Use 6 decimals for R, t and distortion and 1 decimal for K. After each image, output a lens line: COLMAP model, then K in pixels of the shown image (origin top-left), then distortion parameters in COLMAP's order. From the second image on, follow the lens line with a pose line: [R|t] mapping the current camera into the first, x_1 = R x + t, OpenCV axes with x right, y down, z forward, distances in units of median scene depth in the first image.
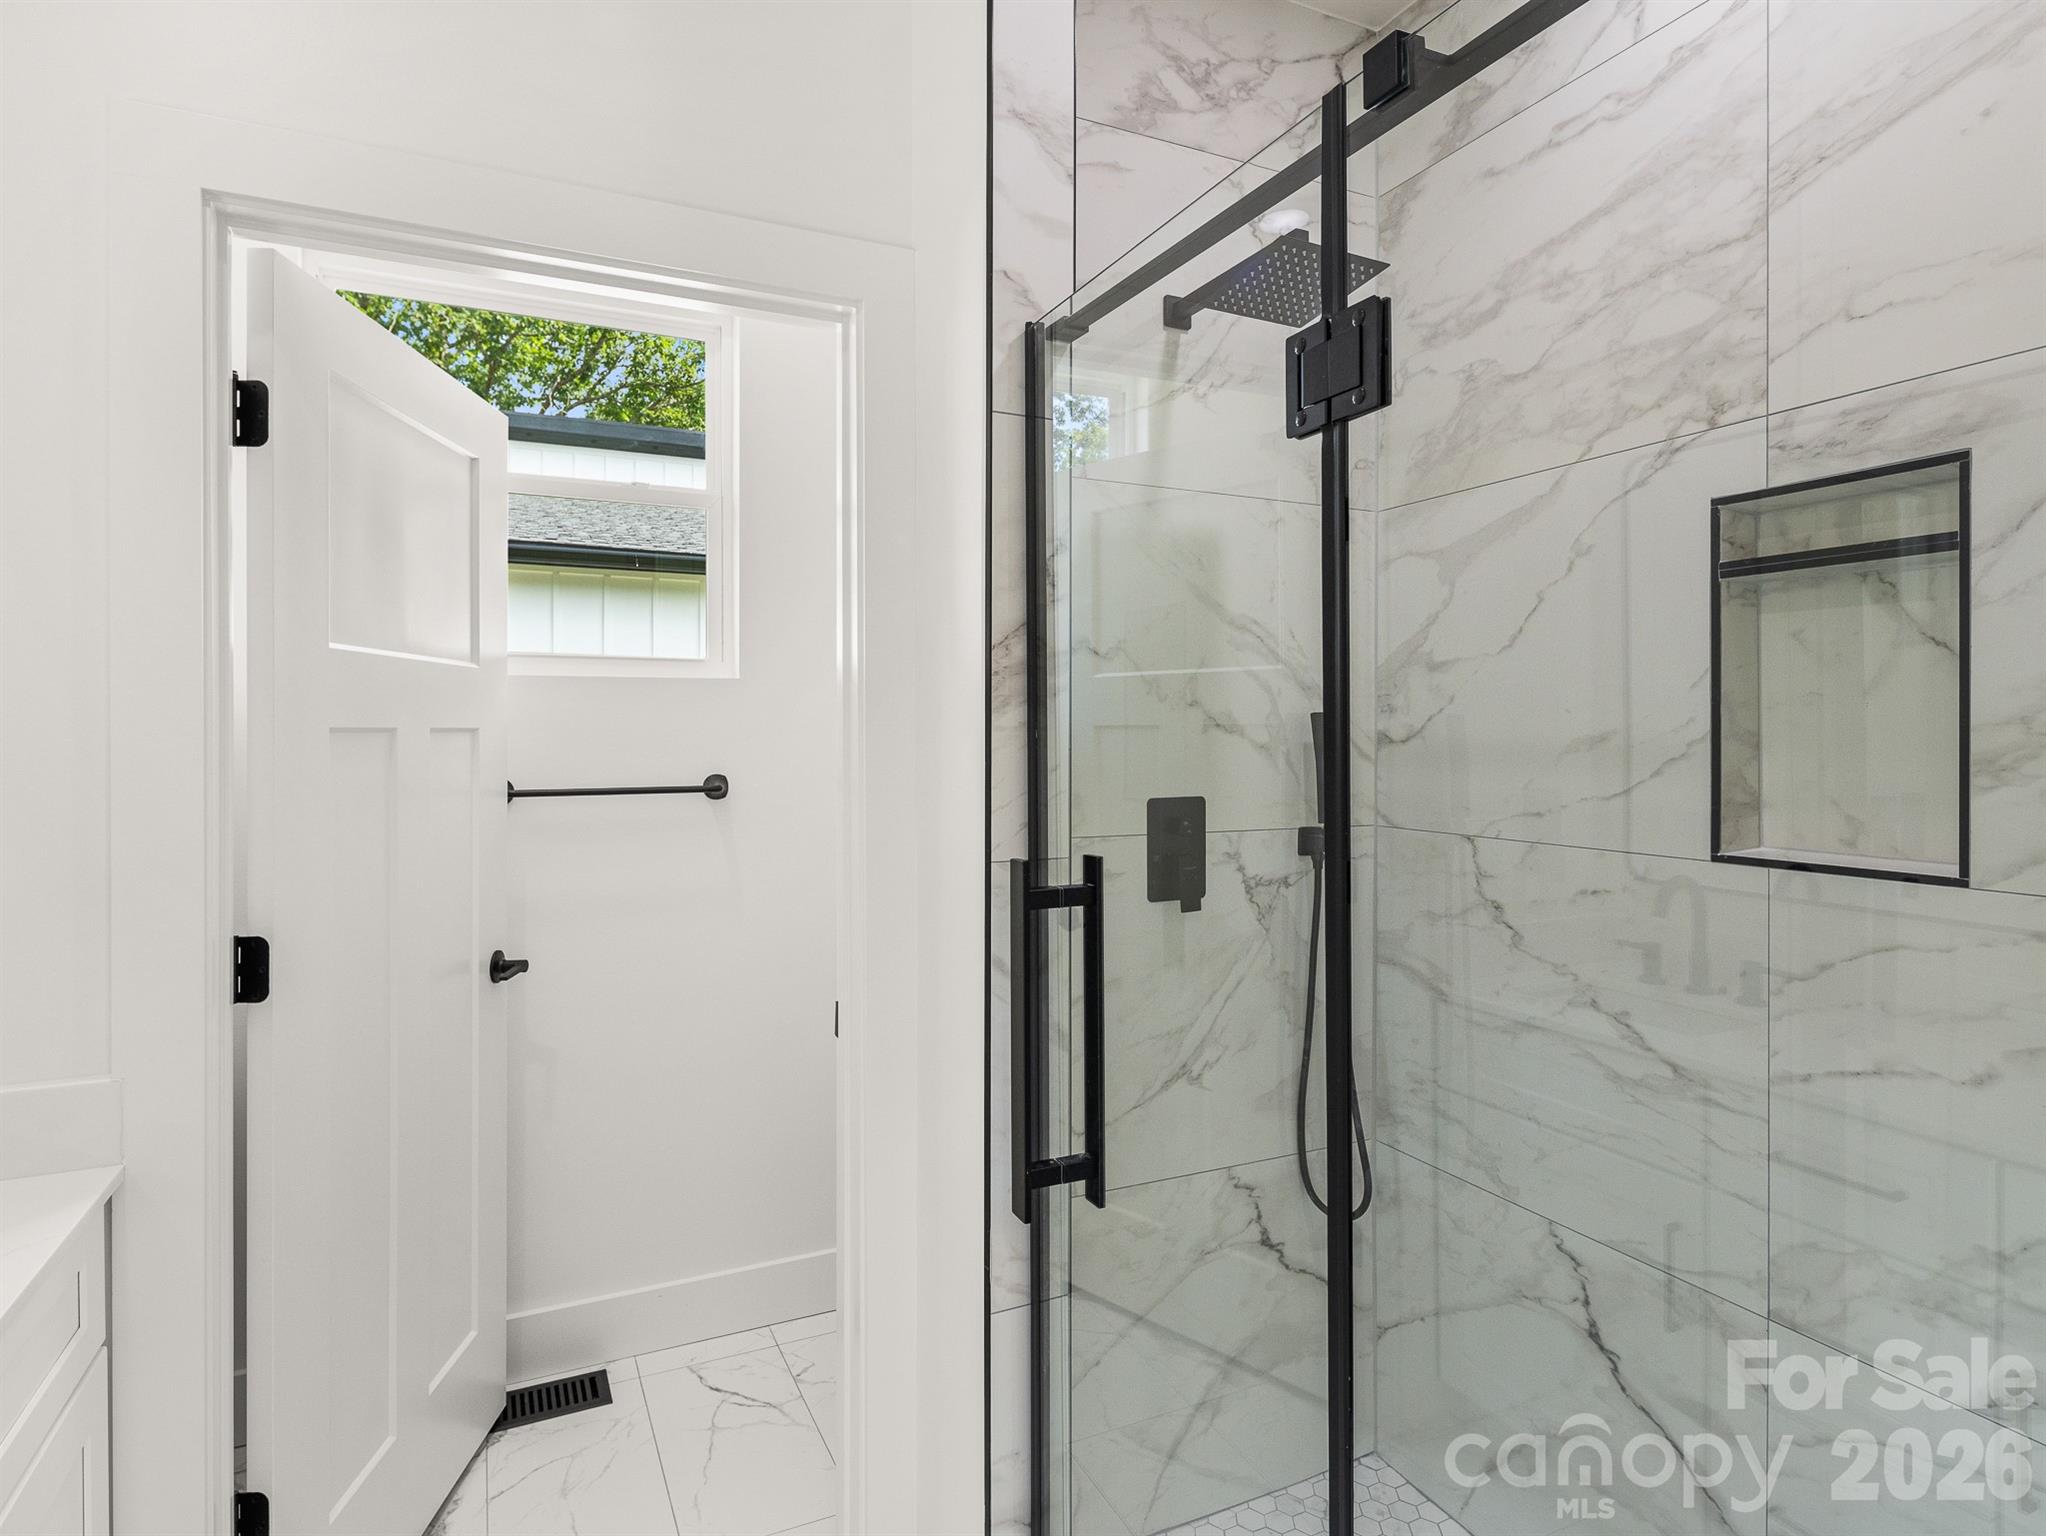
lens RADIAL K [[1122.4, 0, 1007.8], [0, 1122.4, 751.1], [0, 0, 1]] dist [0.007815, -0.005393]
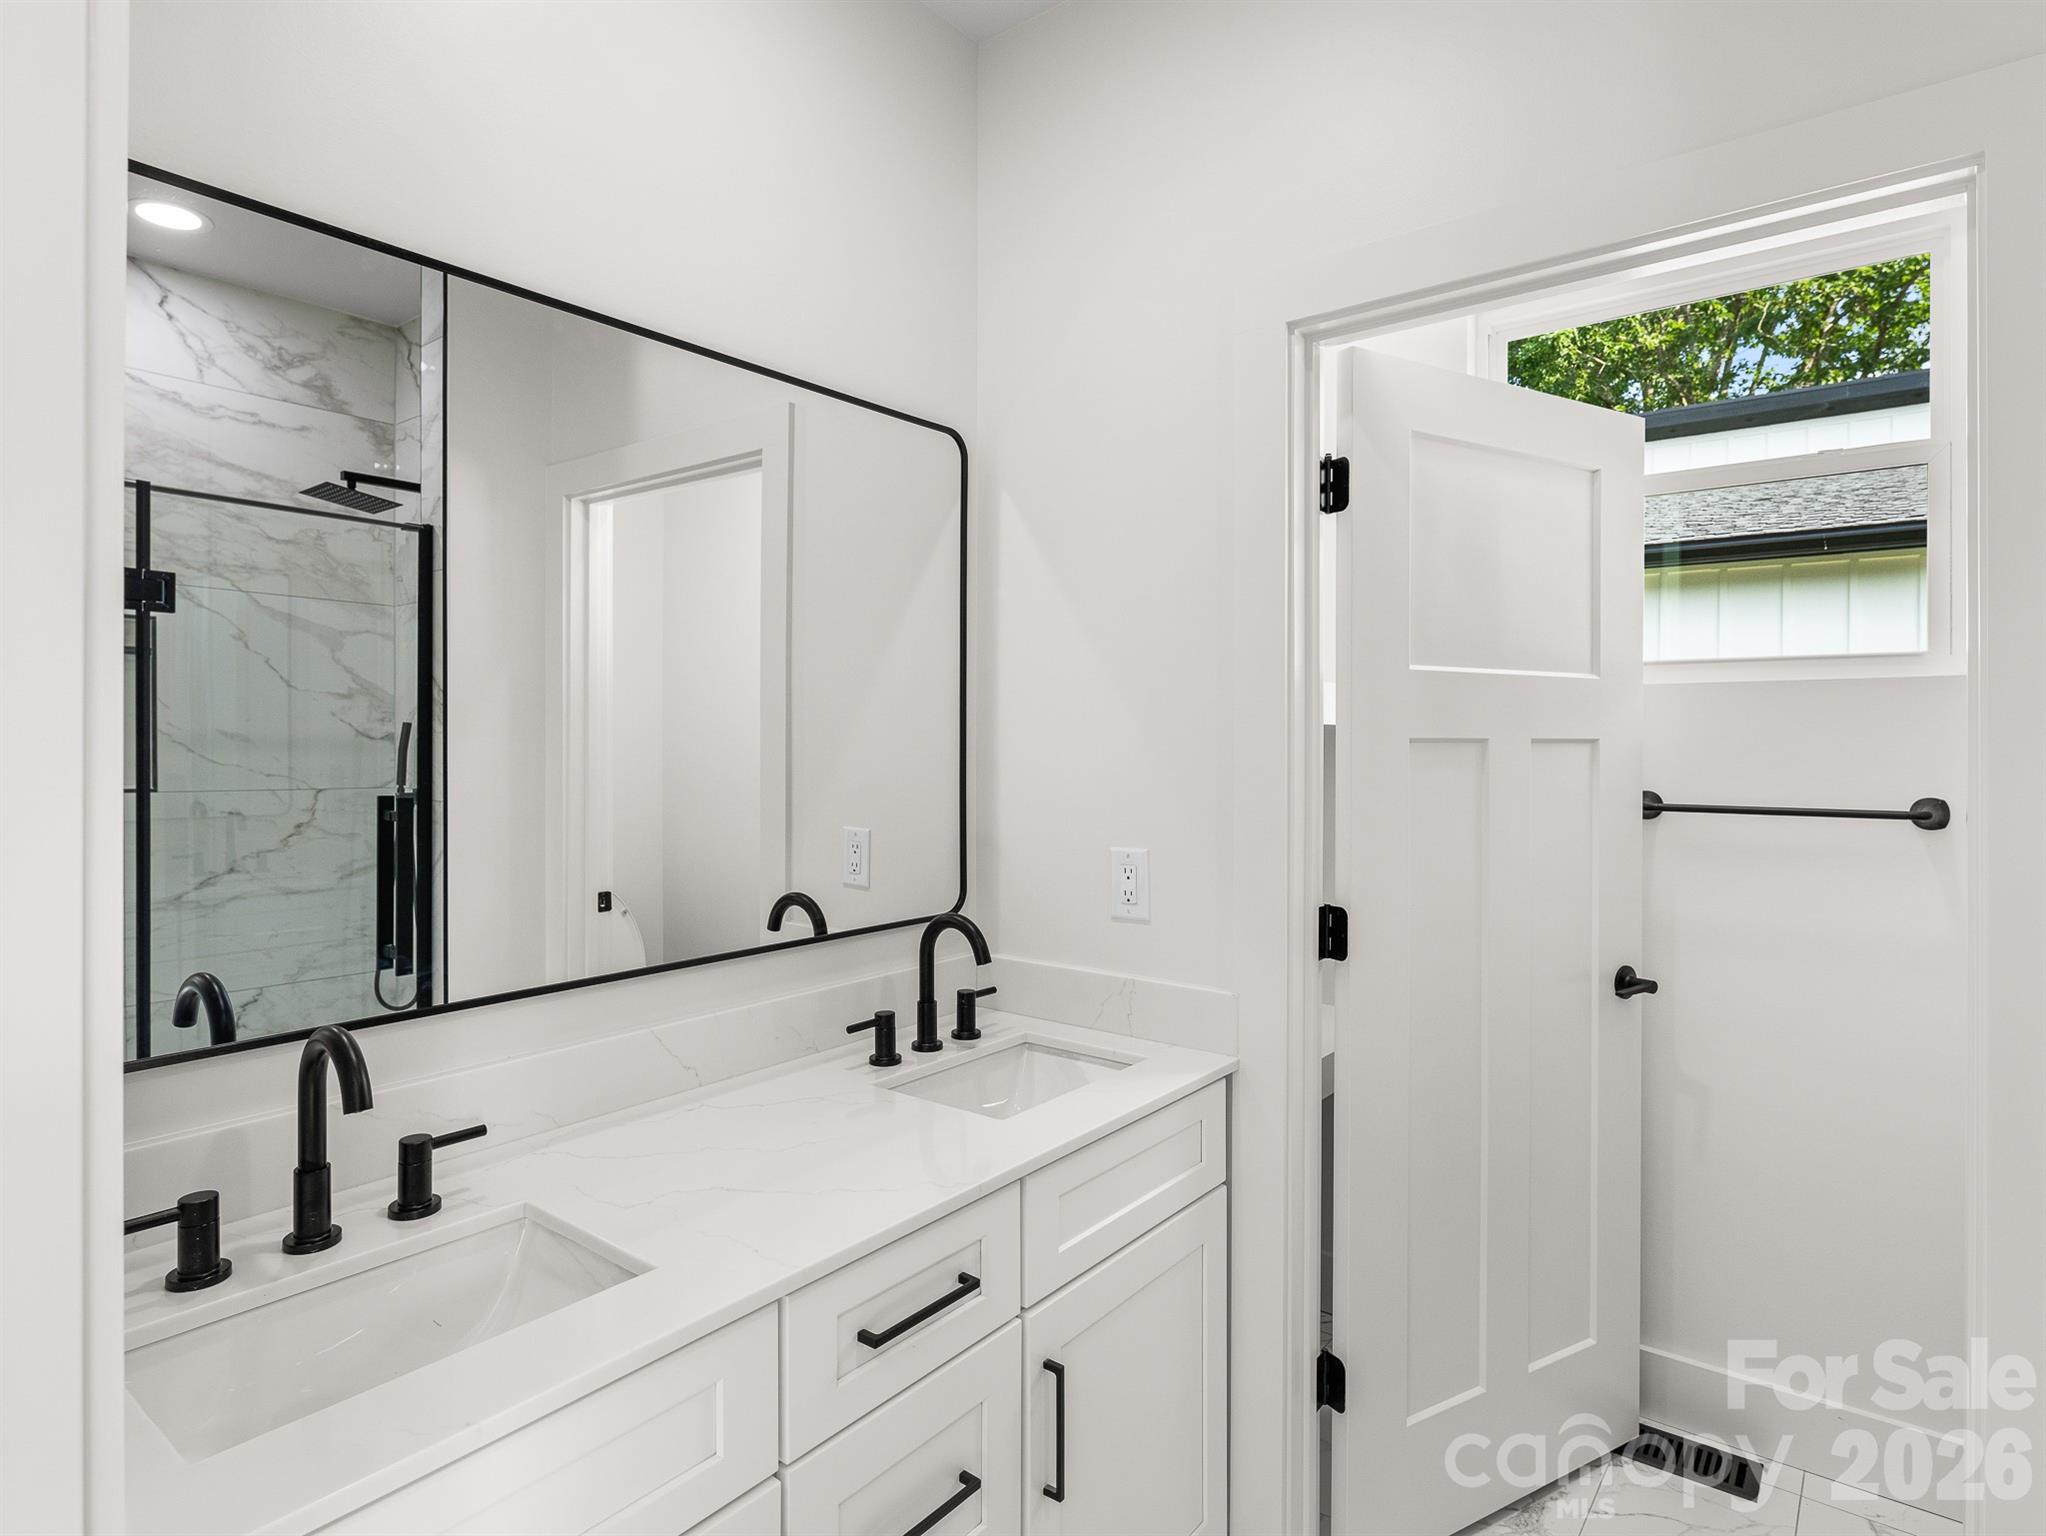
lens RADIAL K [[1122.4, 0, 1027.0], [0, 1122.4, 763.0], [0, 0, 1]] dist [0.007815, -0.005393]
pose [[0.452308, 0.020072, -0.891636, 0.181050], [-0.020409, 0.999718, 0.012152, -0.000948], [0.891628, 0.012701, 0.452590, 0.088817]]
